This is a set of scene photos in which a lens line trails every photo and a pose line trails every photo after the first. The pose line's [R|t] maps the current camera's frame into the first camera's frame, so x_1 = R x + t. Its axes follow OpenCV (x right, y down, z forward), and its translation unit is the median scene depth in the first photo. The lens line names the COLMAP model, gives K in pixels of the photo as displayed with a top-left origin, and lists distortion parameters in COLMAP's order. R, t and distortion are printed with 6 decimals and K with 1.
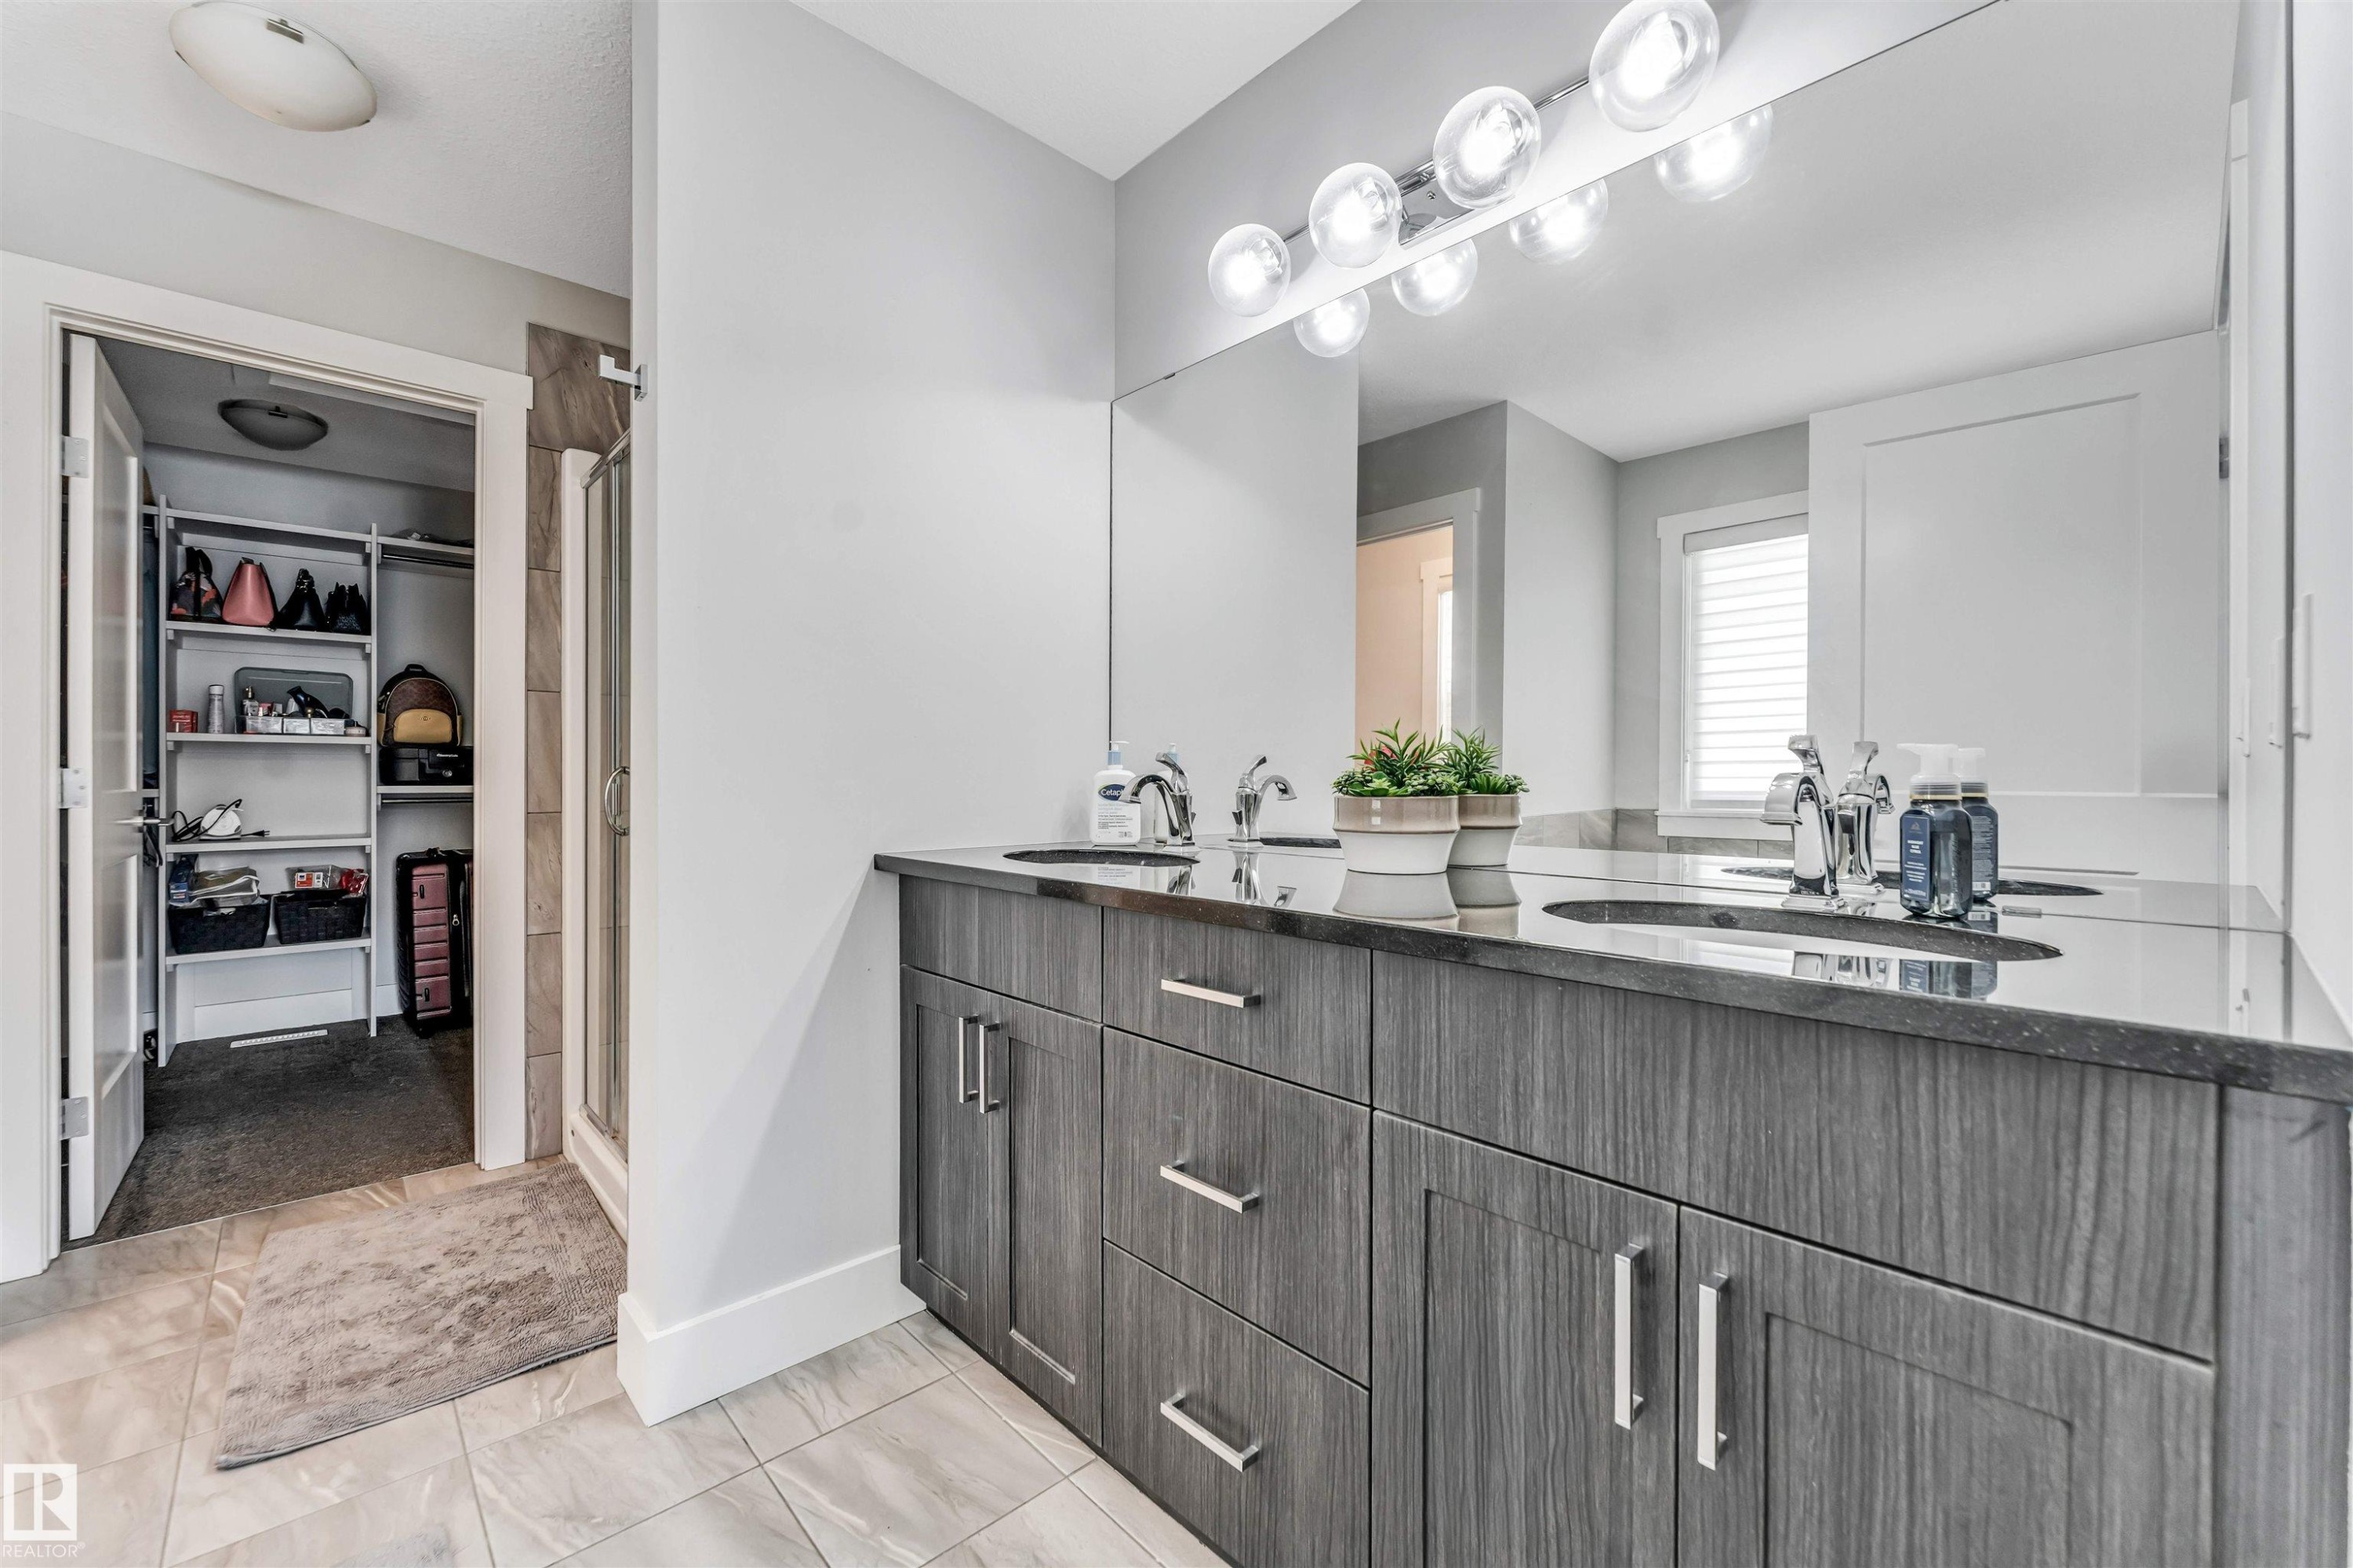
lens RADIAL K [[1004.7, 0, 1192.5], [0, 1004.7, 785.1], [0, 0, 1]] dist [-0.002314, -0.000391]
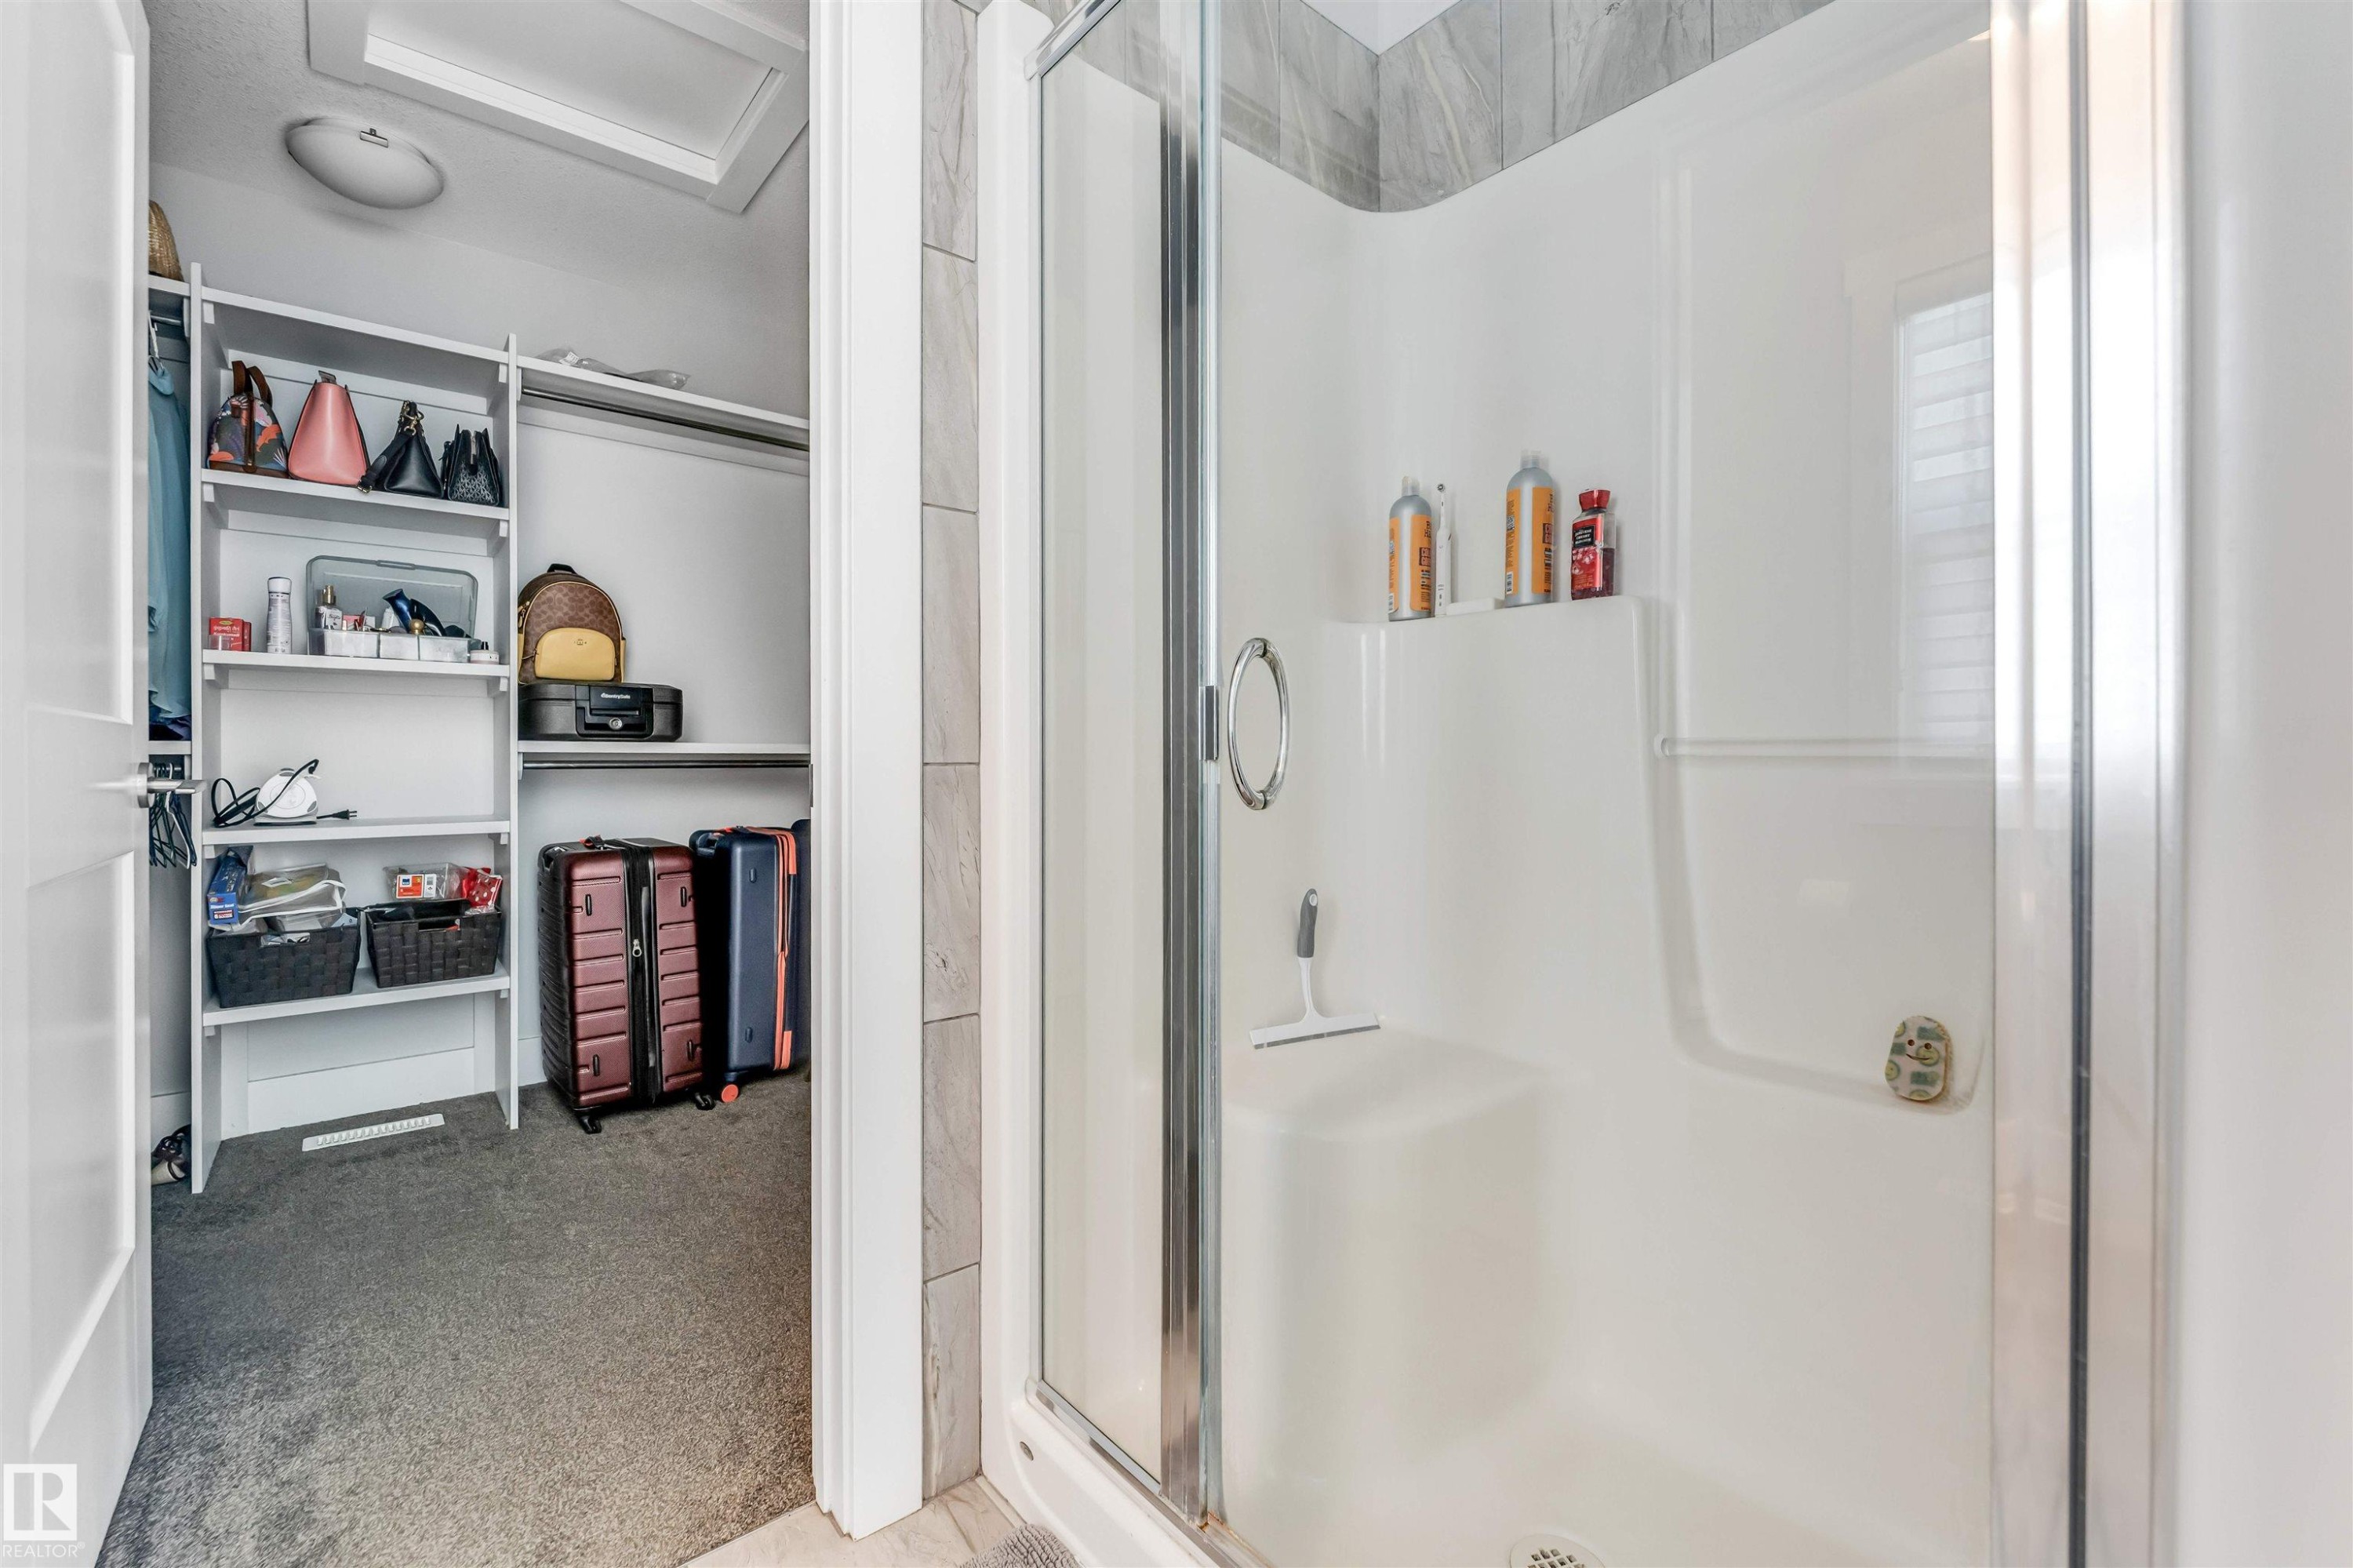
lens RADIAL K [[1004.7, 0, 1163.7], [0, 1004.7, 773.4], [0, 0, 1]] dist [-0.002314, -0.000391]
pose [[0.999007, -0.002382, -0.044500, -0.377958], [0.002443, 0.999996, 0.001314, 0.022861], [0.044497, -0.001421, 0.999009, 0.381709]]
